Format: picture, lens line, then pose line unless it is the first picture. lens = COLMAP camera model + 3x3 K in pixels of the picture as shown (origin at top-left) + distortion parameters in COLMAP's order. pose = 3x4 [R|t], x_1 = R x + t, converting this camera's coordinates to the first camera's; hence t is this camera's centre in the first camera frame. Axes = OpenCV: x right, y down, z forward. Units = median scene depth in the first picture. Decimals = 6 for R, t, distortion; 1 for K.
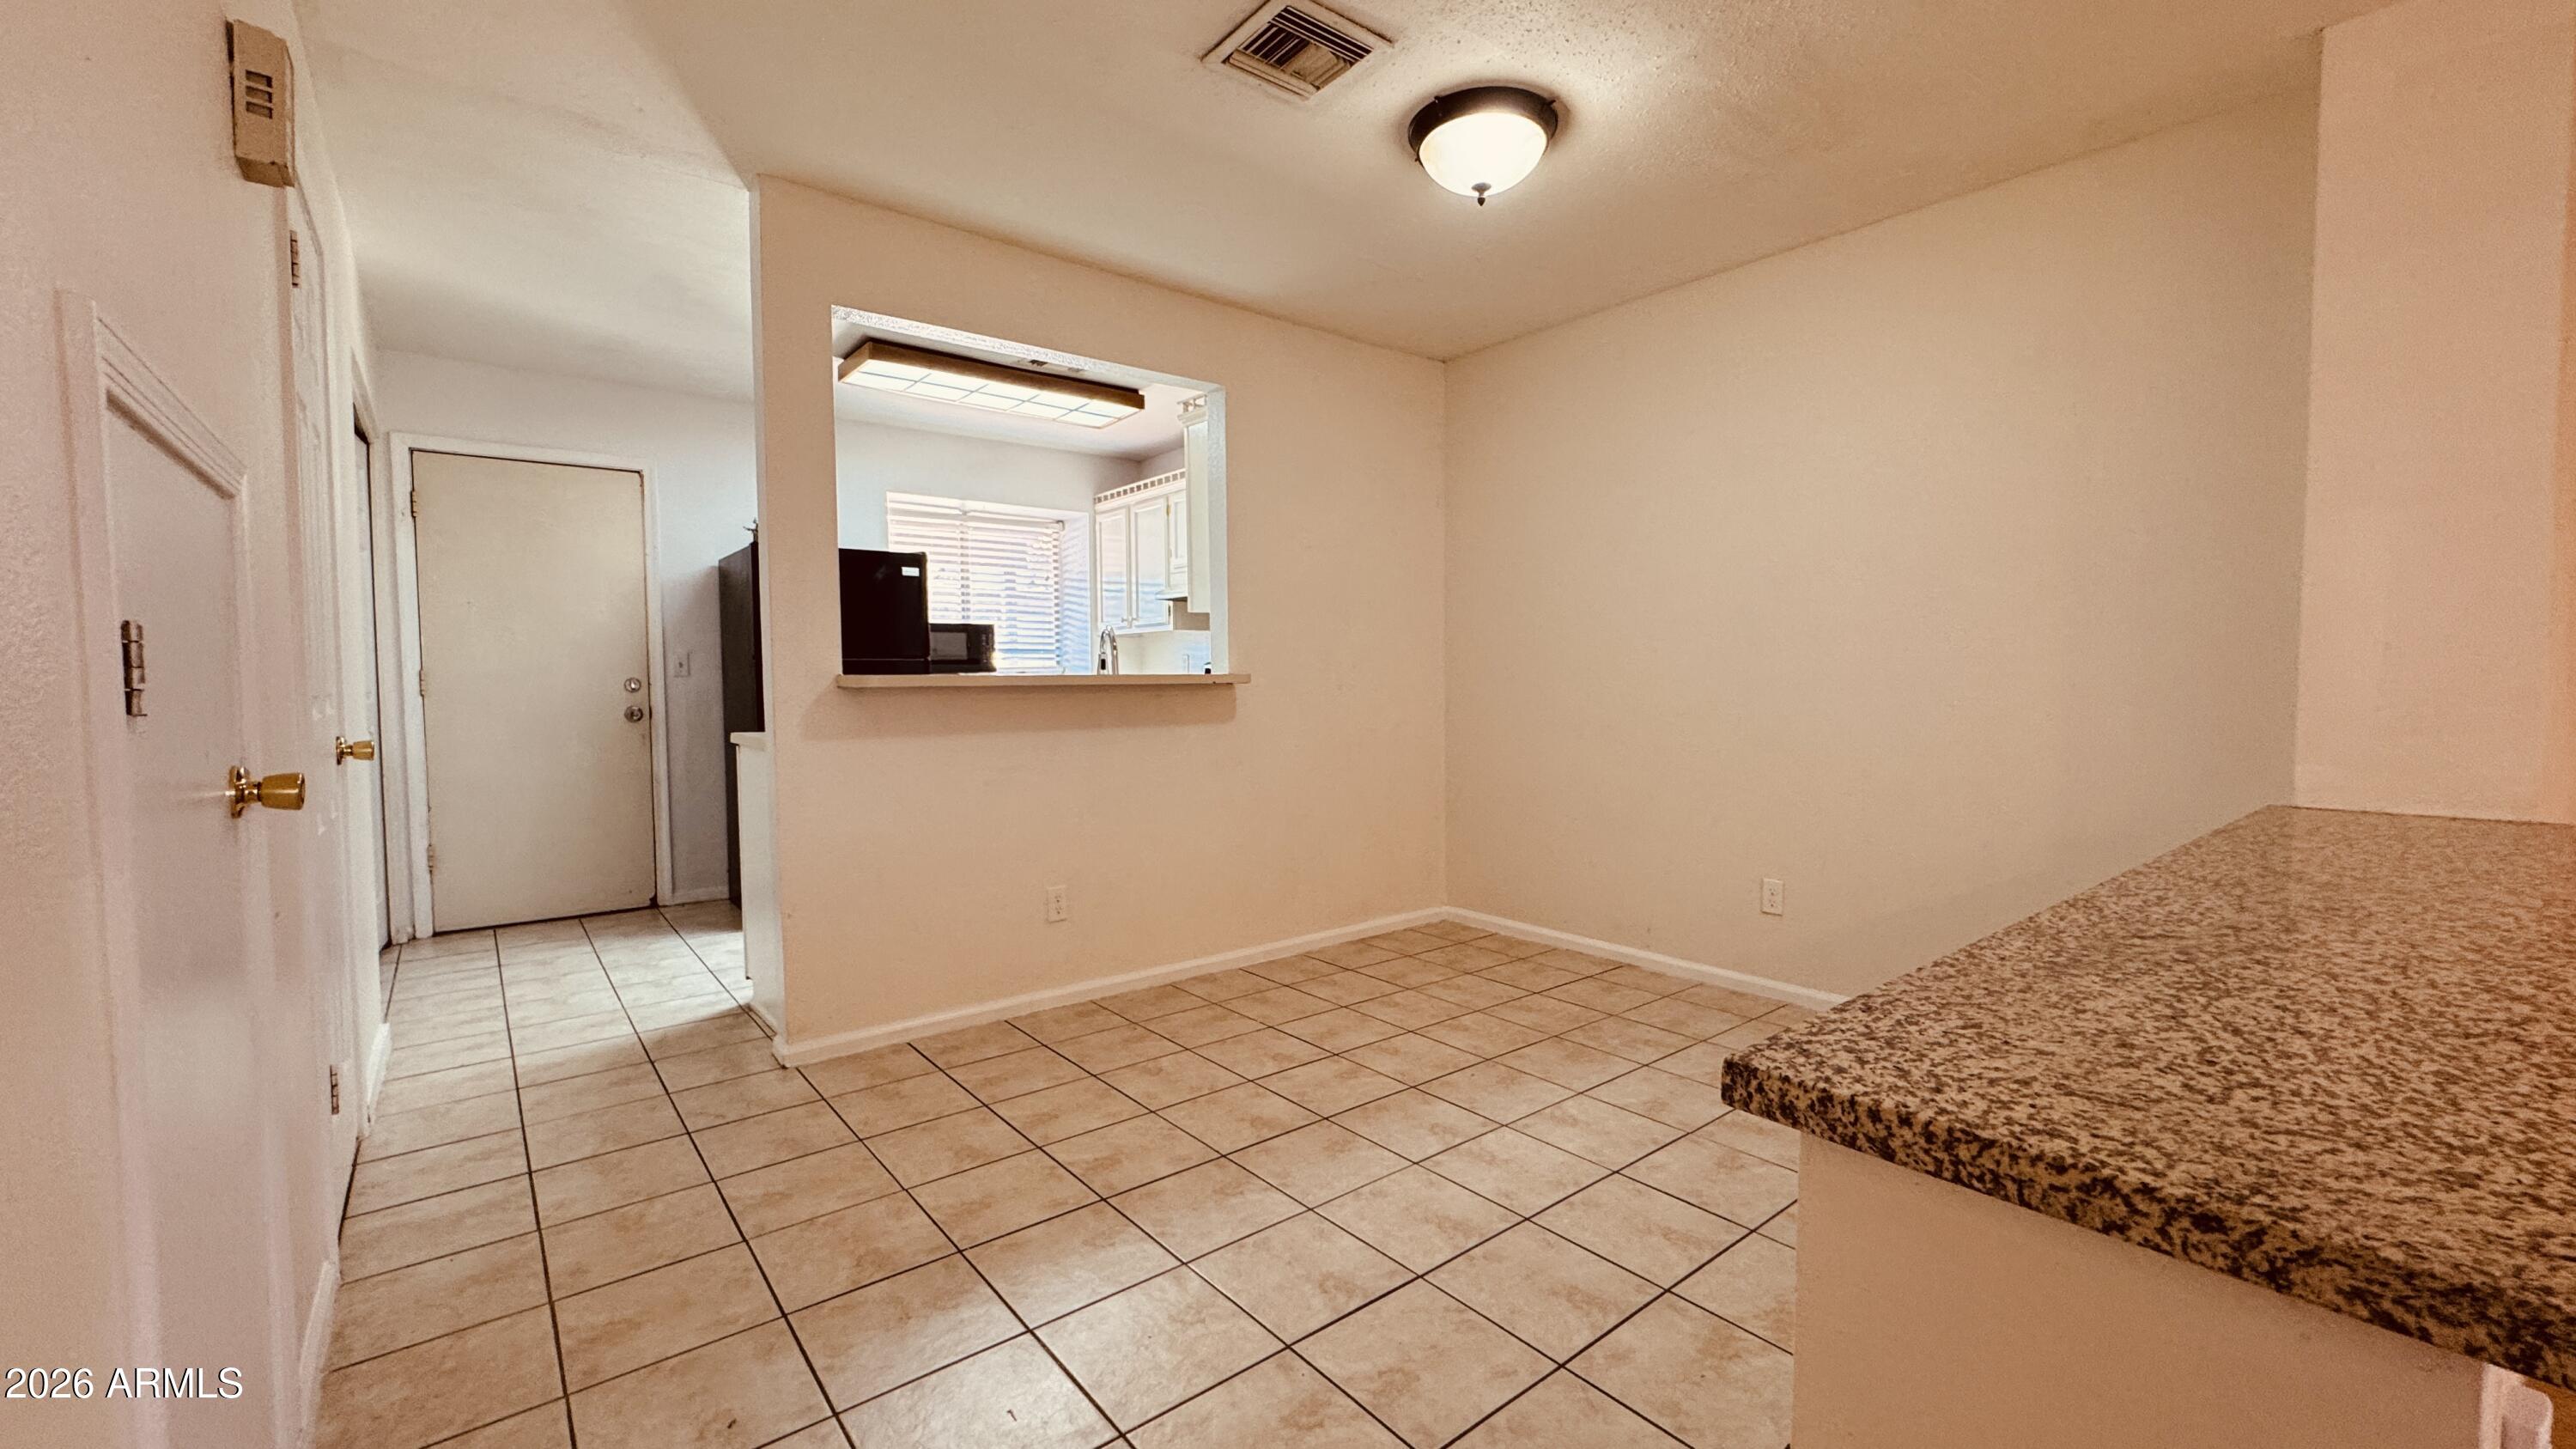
lens RADIAL K [[1036.0, 0, 1281.4], [0, 1036.0, 716.7], [0, 0, 1]] dist [-0.002078, -0.000068]
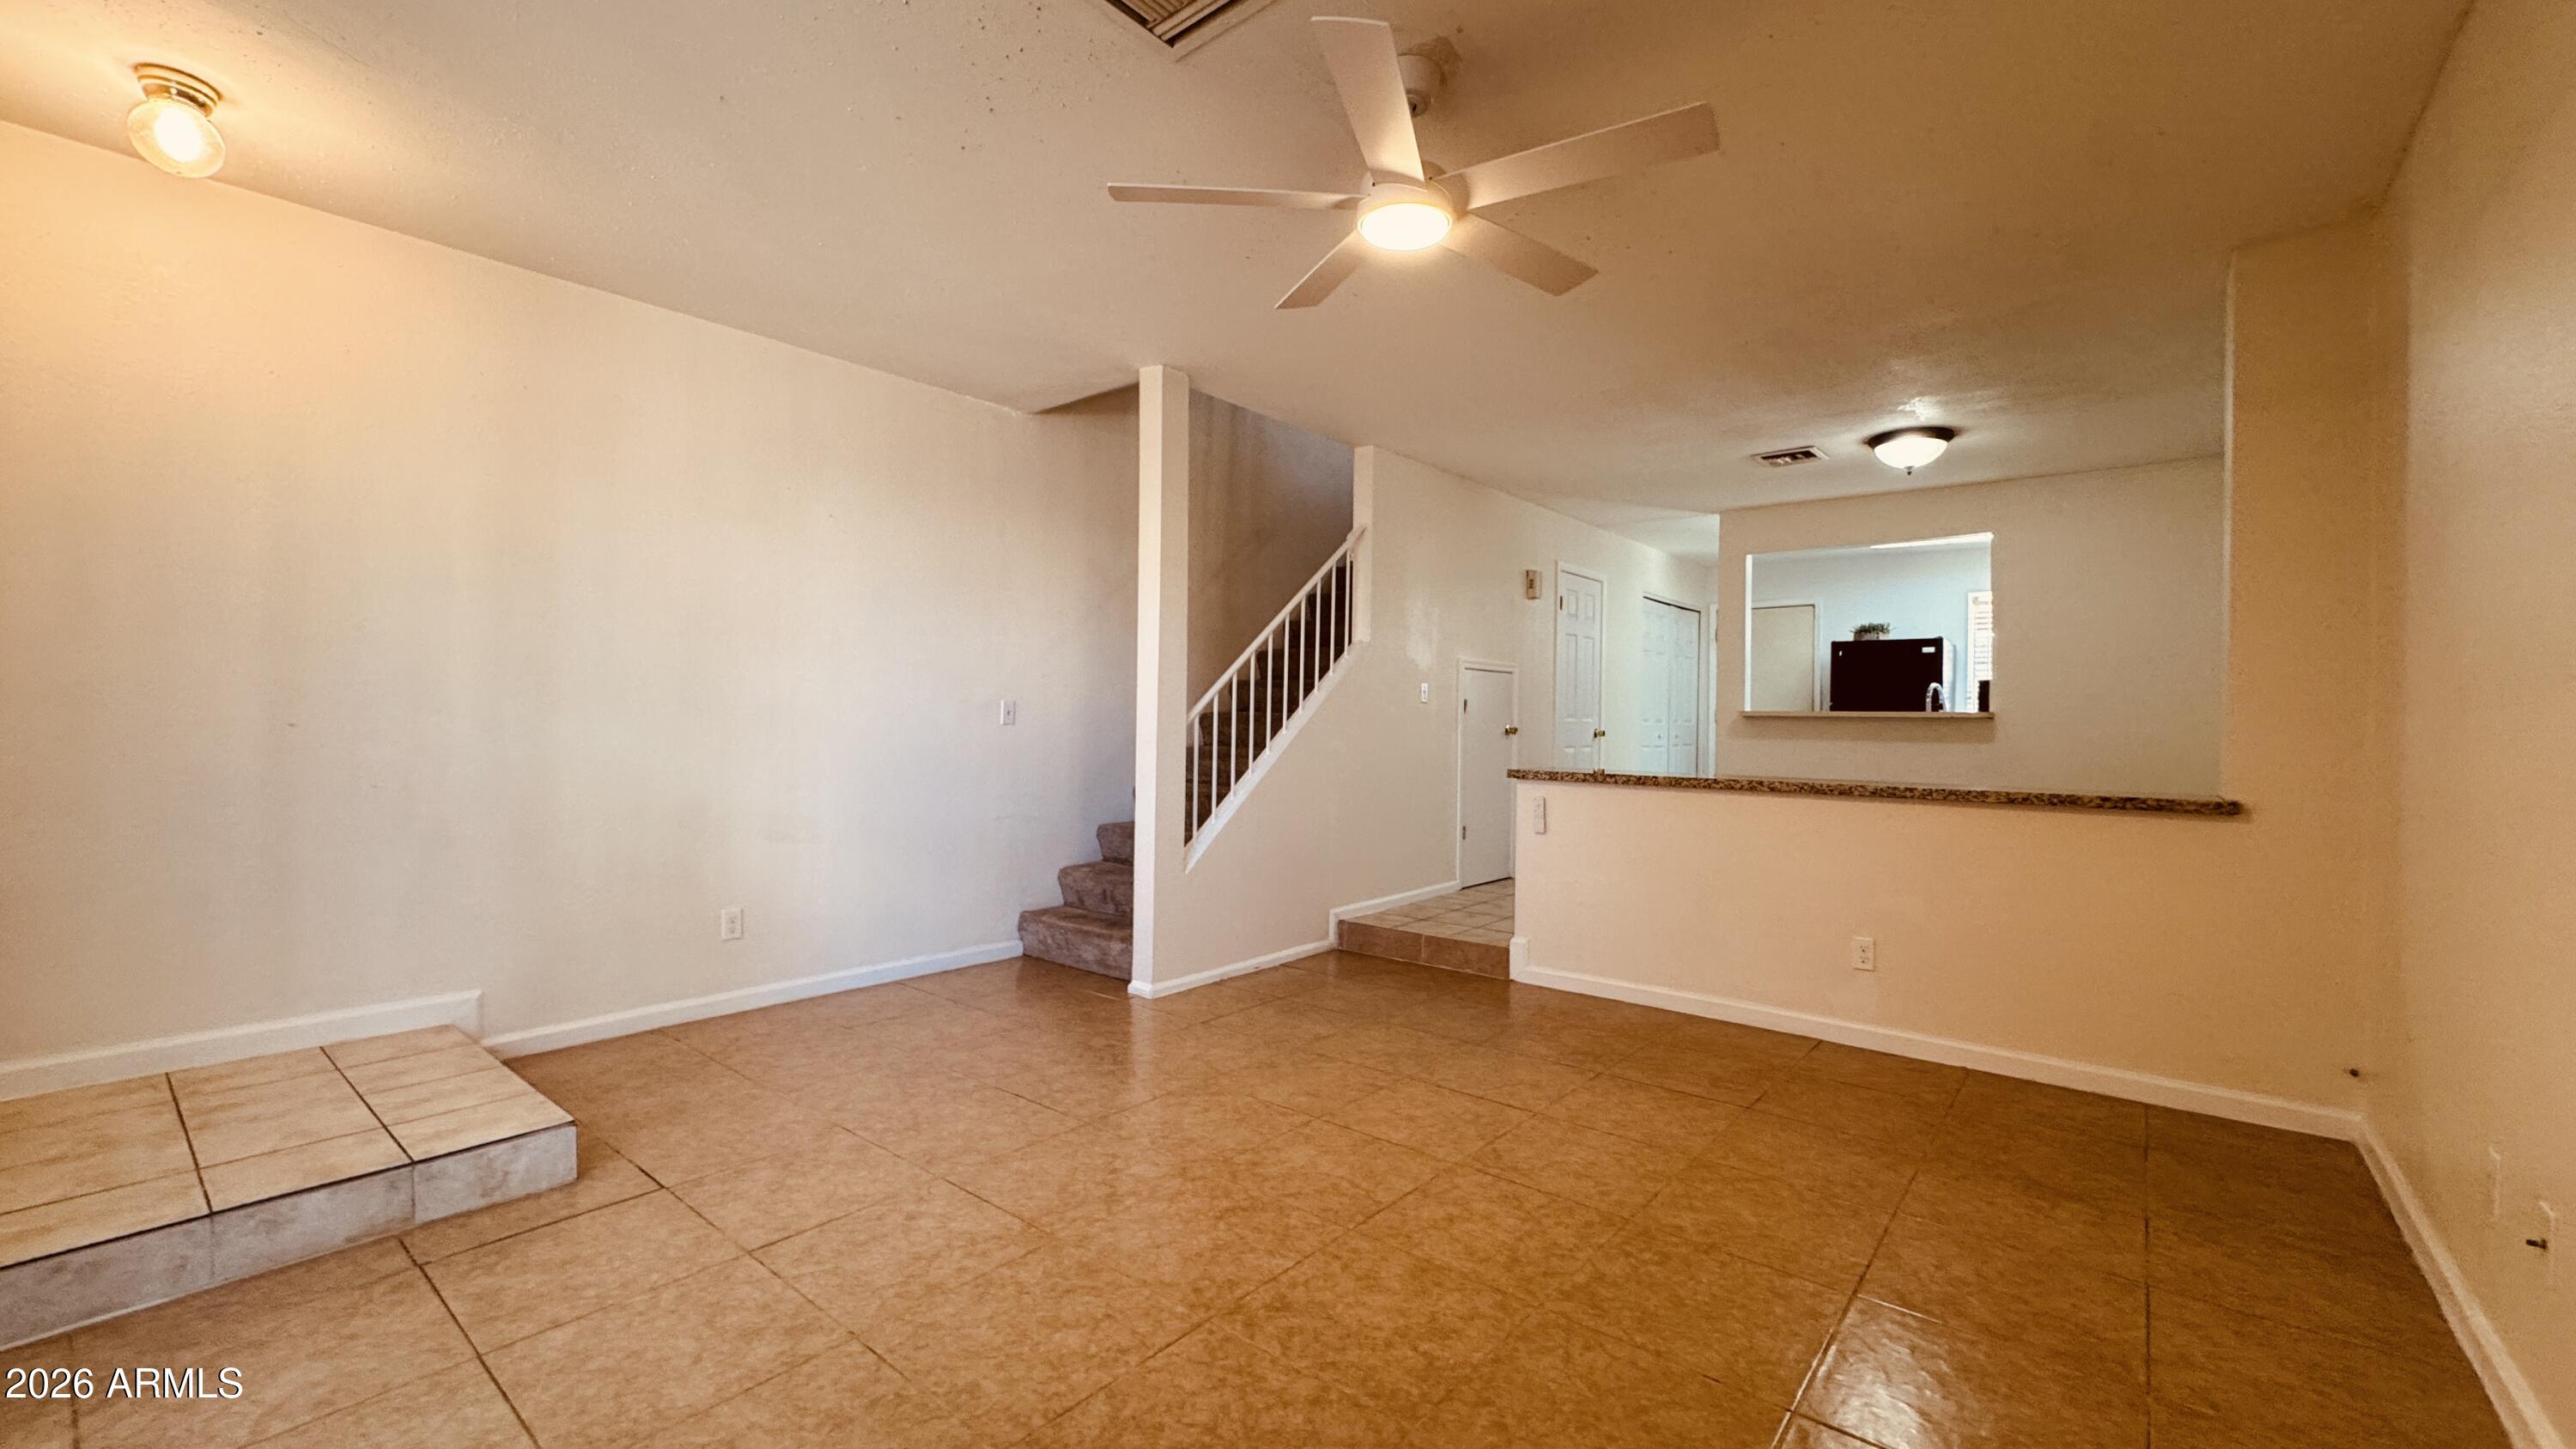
lens RADIAL K [[1036.0, 0, 1288.7], [0, 1036.0, 716.5], [0, 0, 1]] dist [-0.002078, -0.000068]
pose [[0.197012, 0.012936, -0.980316, 1.109579], [-0.066537, 0.997784, -0.000205, 0.041026], [0.978141, 0.065268, 0.197436, -0.362842]]
